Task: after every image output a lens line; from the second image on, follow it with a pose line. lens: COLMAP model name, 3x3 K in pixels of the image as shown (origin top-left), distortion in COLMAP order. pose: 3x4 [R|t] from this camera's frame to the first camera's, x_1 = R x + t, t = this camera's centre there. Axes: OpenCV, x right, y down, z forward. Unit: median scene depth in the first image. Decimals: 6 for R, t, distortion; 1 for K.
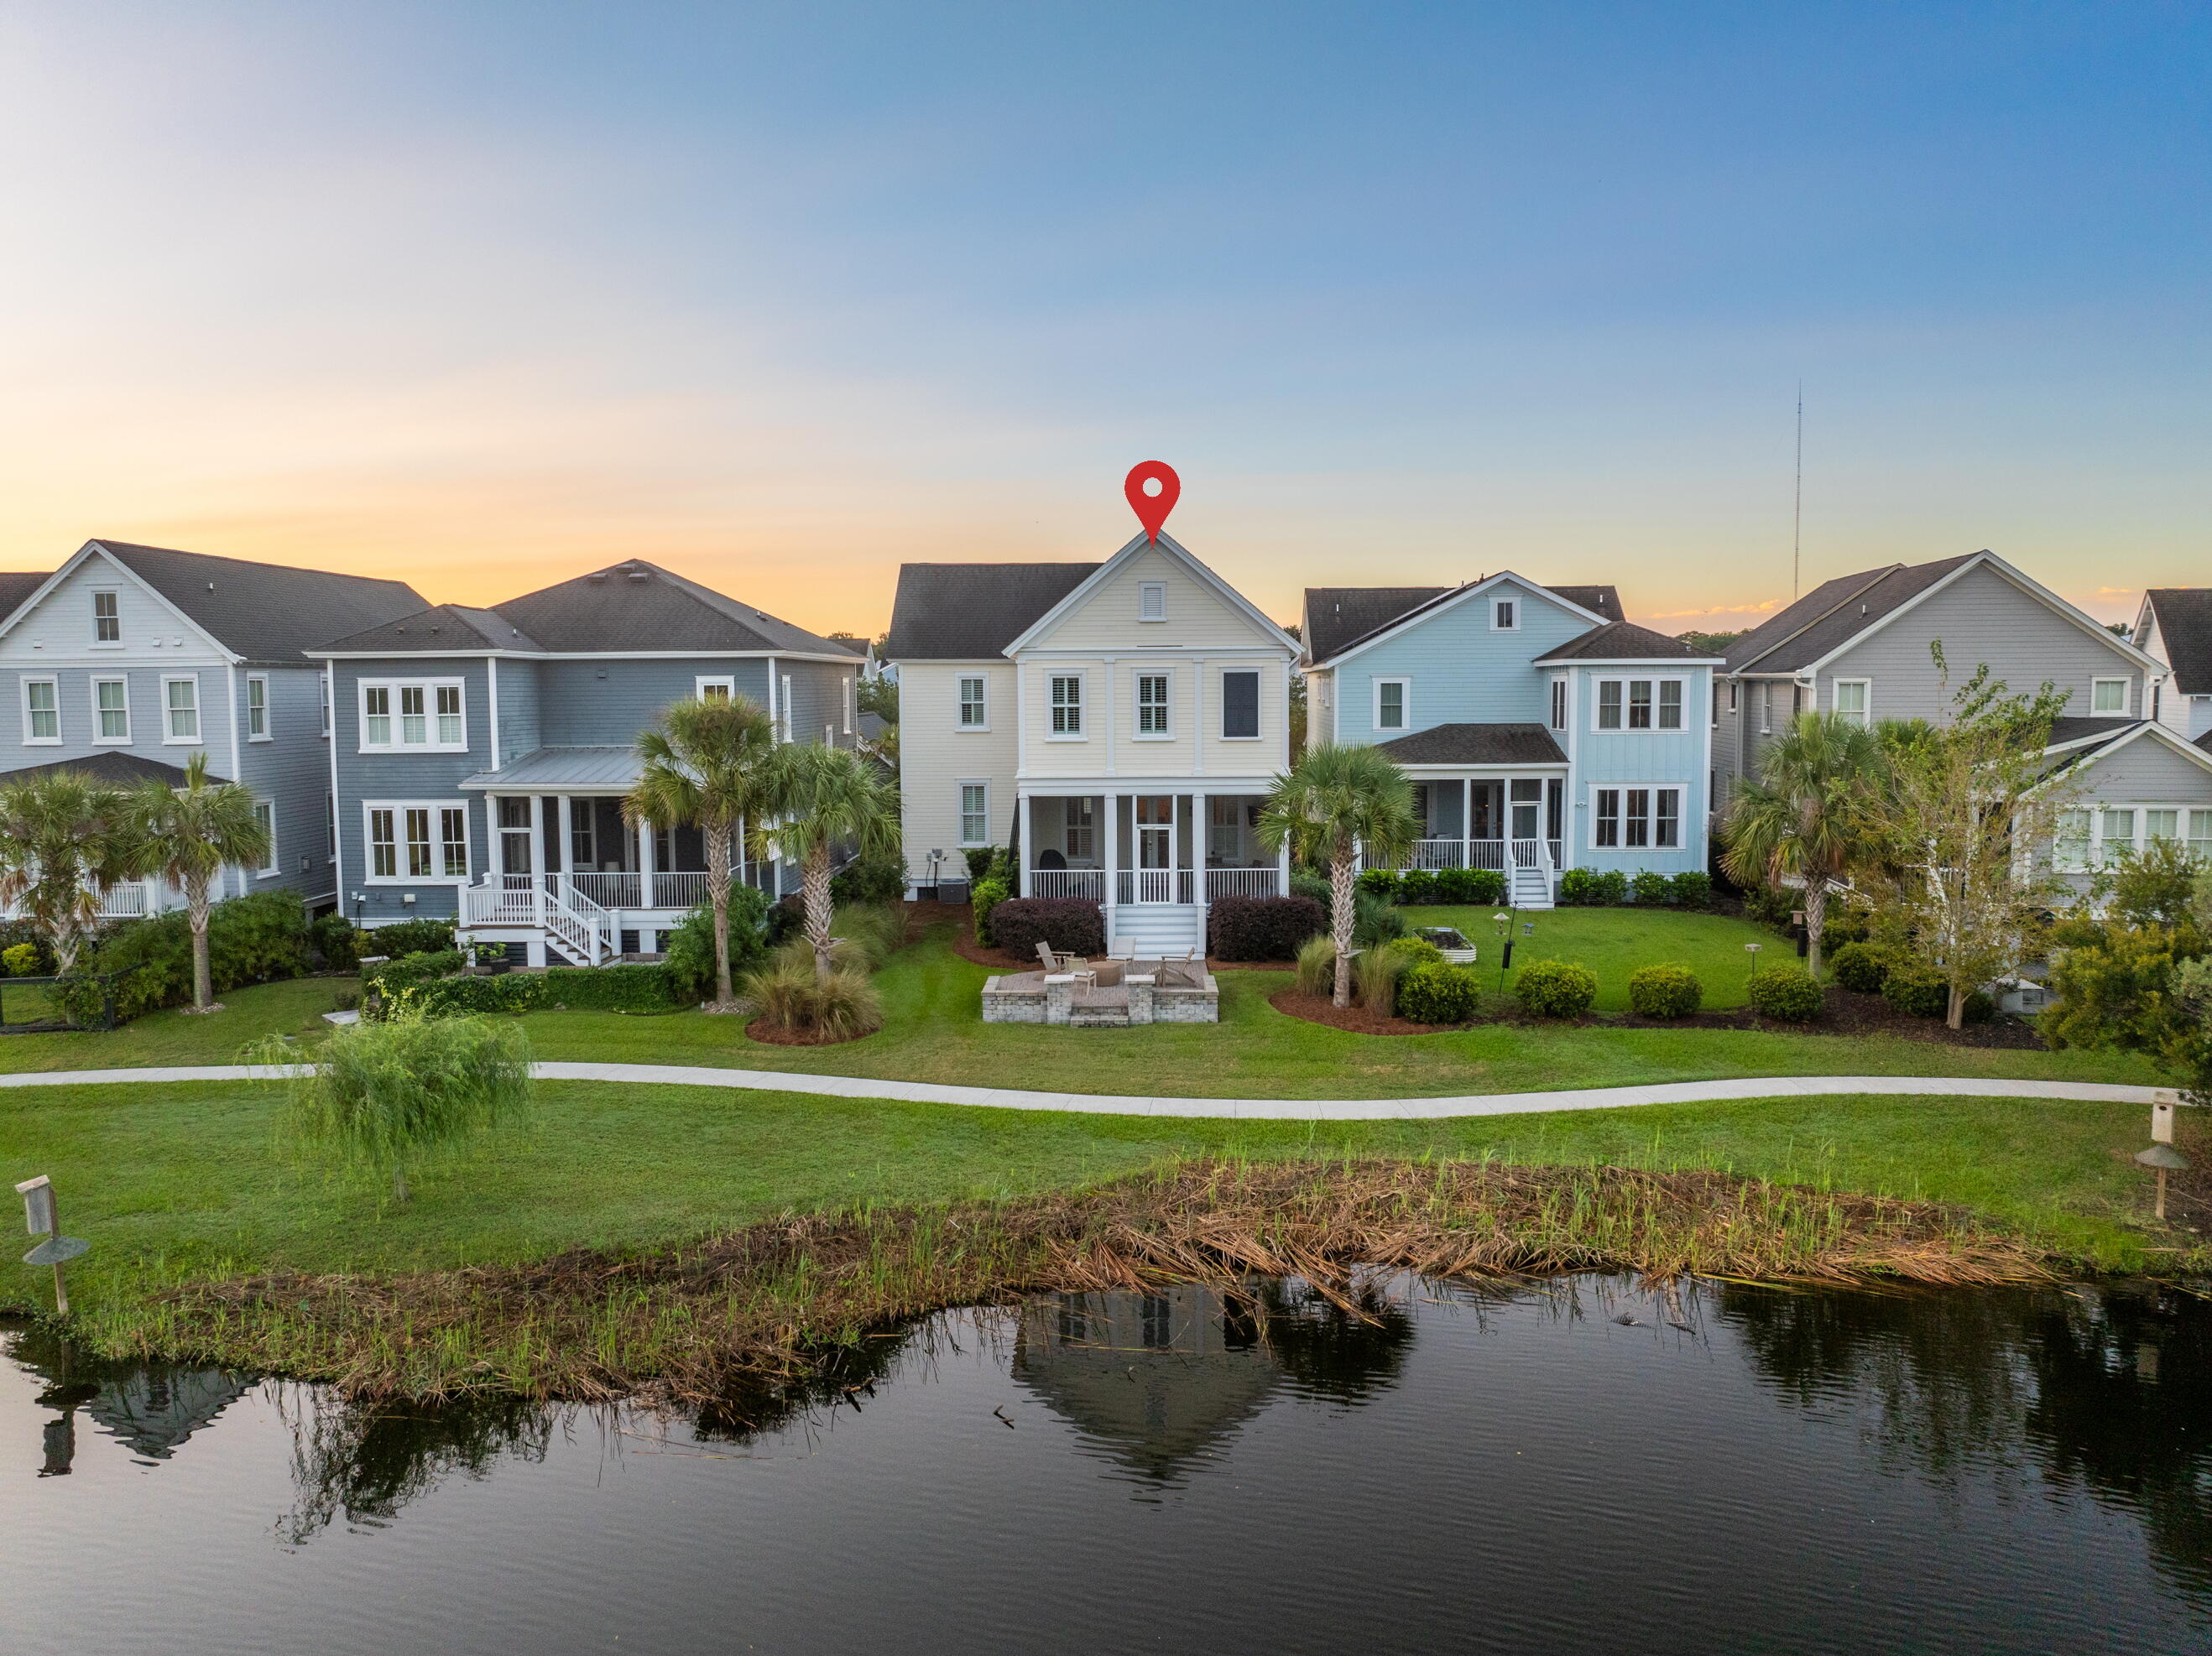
lens RADIAL K [[1556.3, 0, 1102.8], [0, 1556.3, 819.9], [0, 0, 1]] dist [-0.040790, -0.002047]
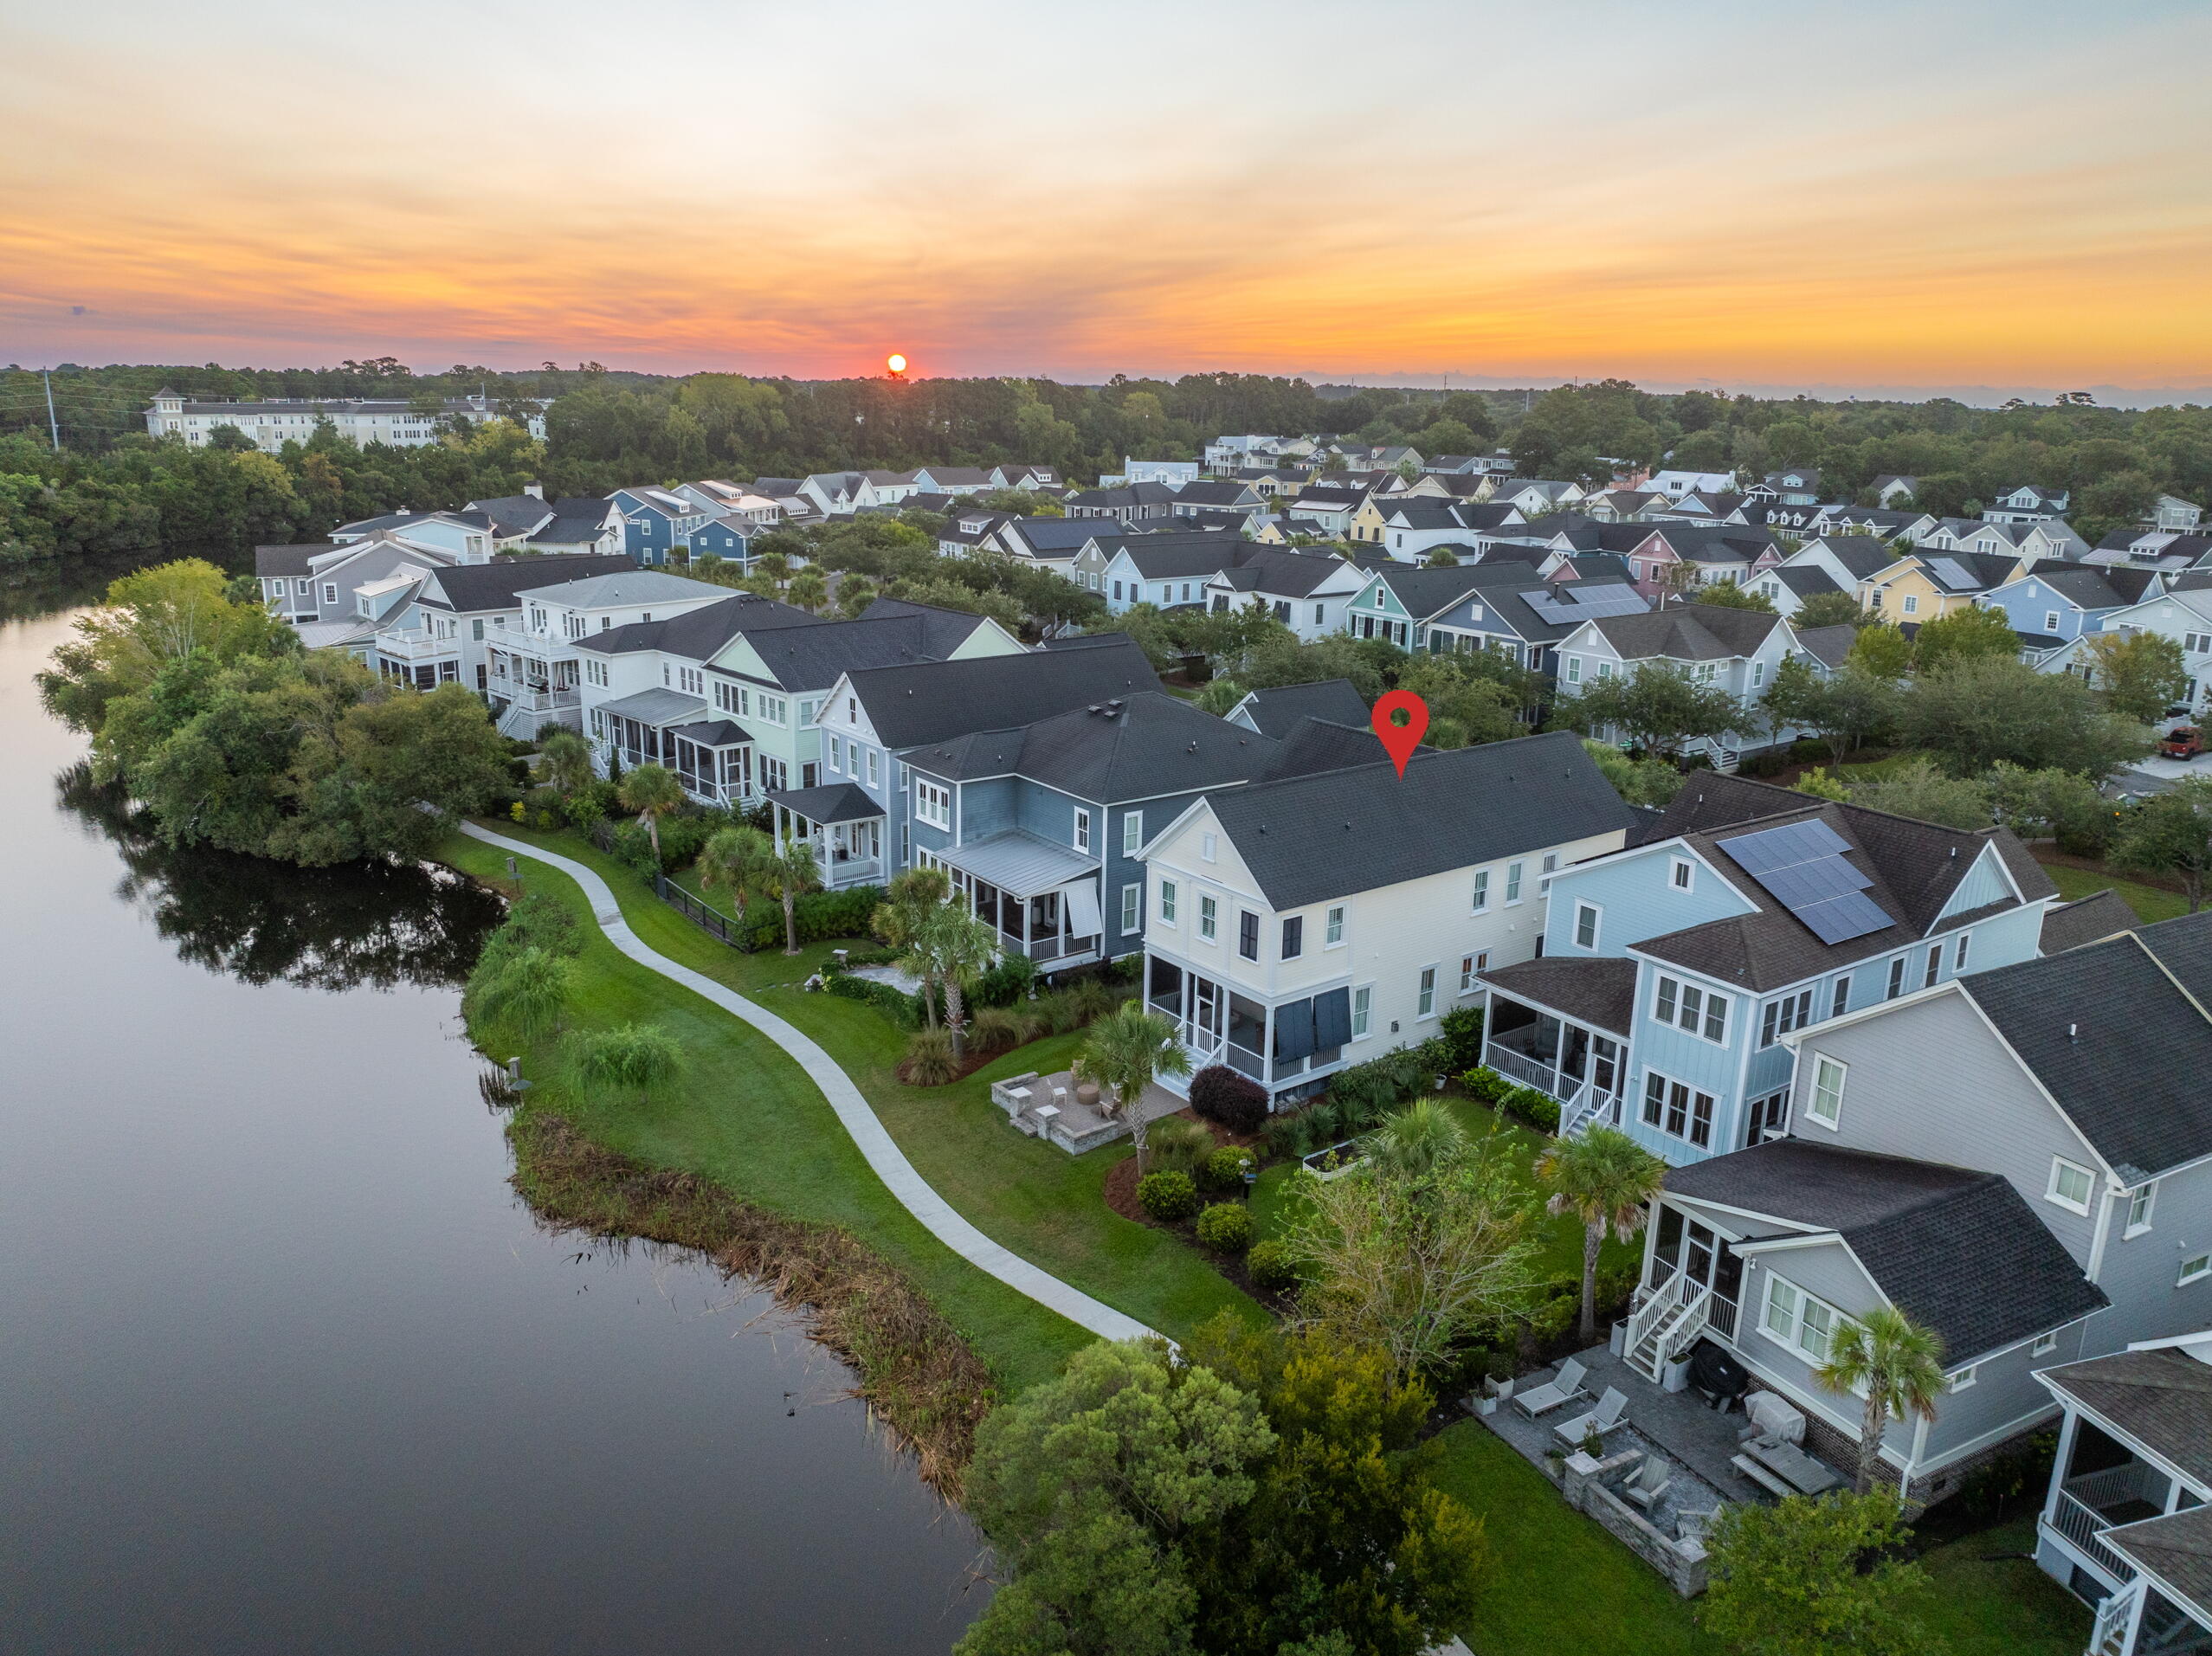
lens RADIAL K [[1556.4, 0, 1103.8], [0, 1556.4, 832.4], [0, 0, 1]] dist [-0.040790, -0.002047]
pose [[0.615782, 0.229447, -0.753768, 0.982222], [-0.091009, 0.970969, 0.221214, -0.437110], [0.782643, -0.067620, 0.618788, 0.074526]]
